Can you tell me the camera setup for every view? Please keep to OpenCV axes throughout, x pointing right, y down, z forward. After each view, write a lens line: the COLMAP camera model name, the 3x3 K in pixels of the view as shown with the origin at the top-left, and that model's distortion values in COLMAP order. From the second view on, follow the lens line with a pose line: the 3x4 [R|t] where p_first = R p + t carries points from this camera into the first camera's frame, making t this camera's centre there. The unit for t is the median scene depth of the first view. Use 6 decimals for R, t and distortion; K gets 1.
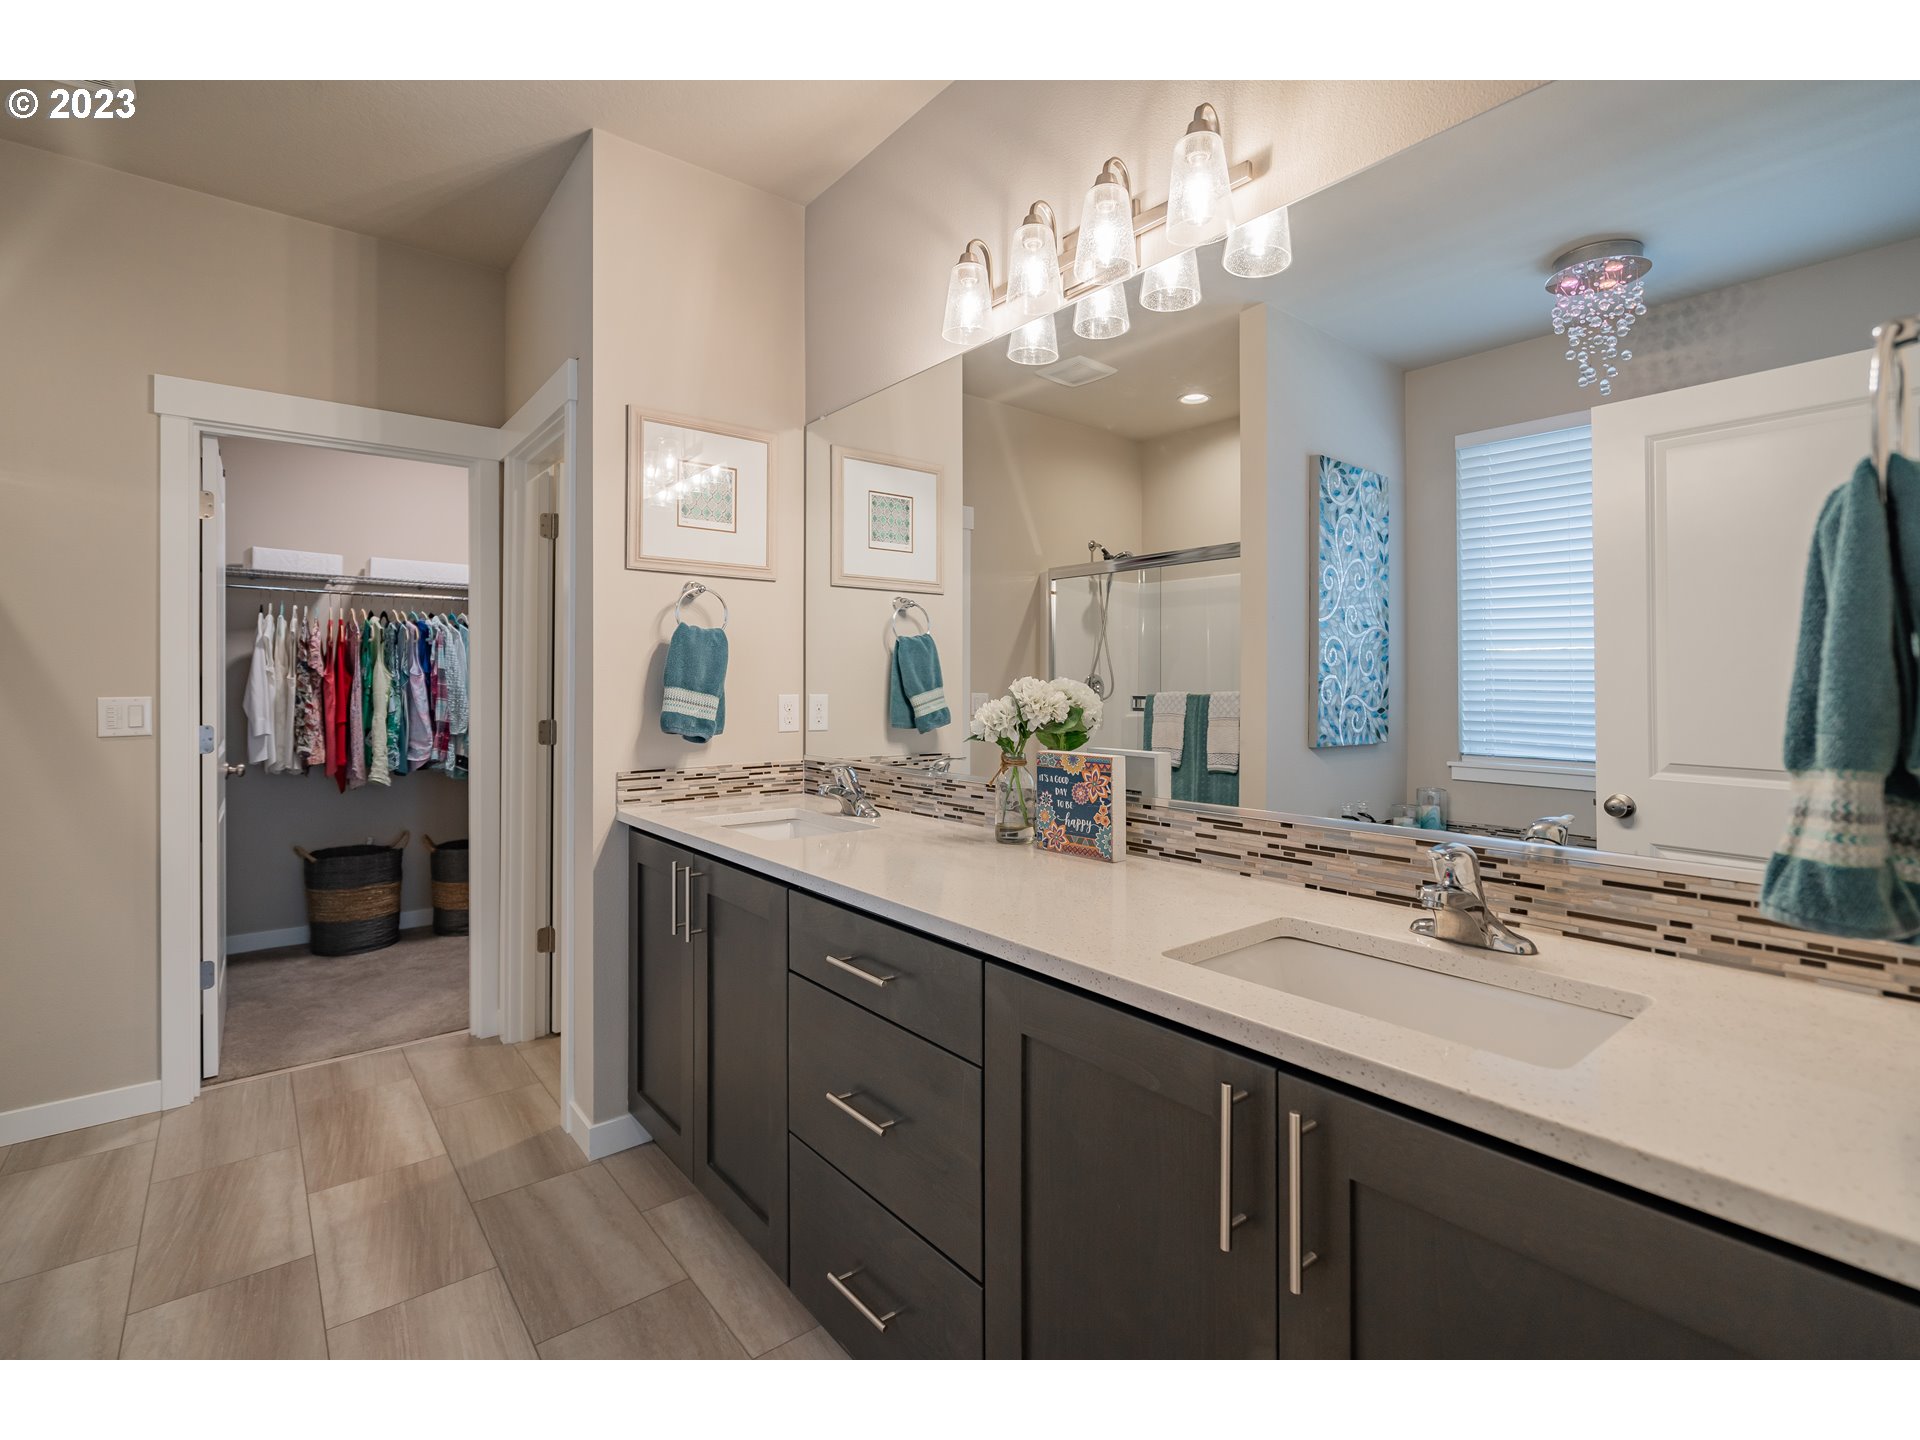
lens RADIAL K [[906.3, 0, 961.0], [0, 906.3, 684.6], [0, 0, 1]] dist [-0.000764, -0.000756]
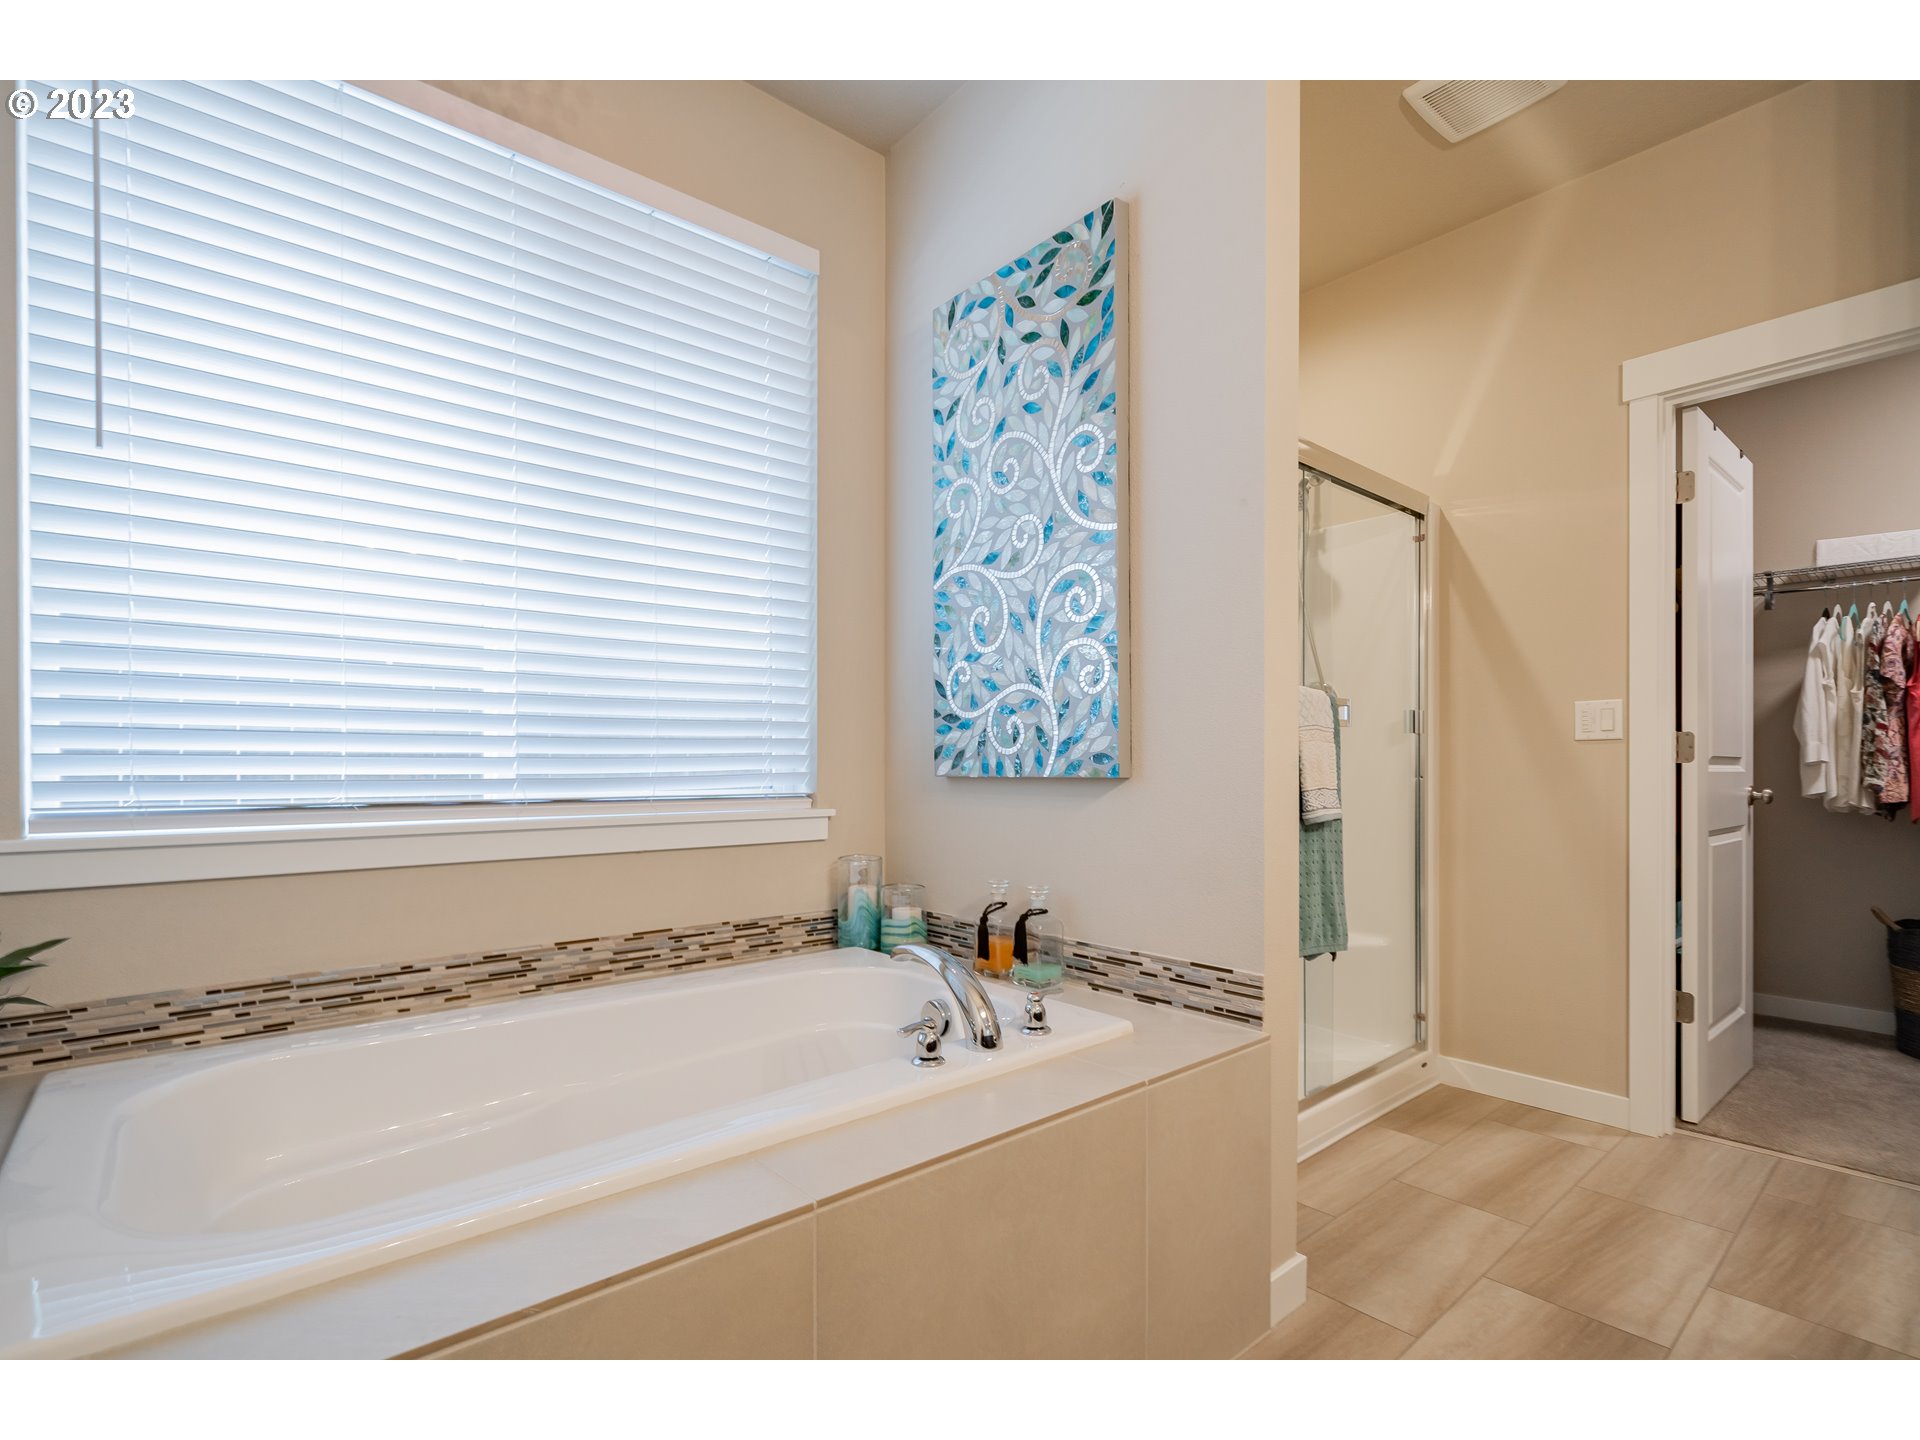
lens RADIAL K [[901.1, 0, 958.7], [0, 901.1, 766.7], [0, 0, 1]] dist [0.000971, -0.000262]
pose [[0.028049, 0.004608, -0.999596, 0.036582], [-0.005626, 0.999974, 0.004452, 0.060784], [0.999591, 0.005498, 0.028074, 0.186978]]
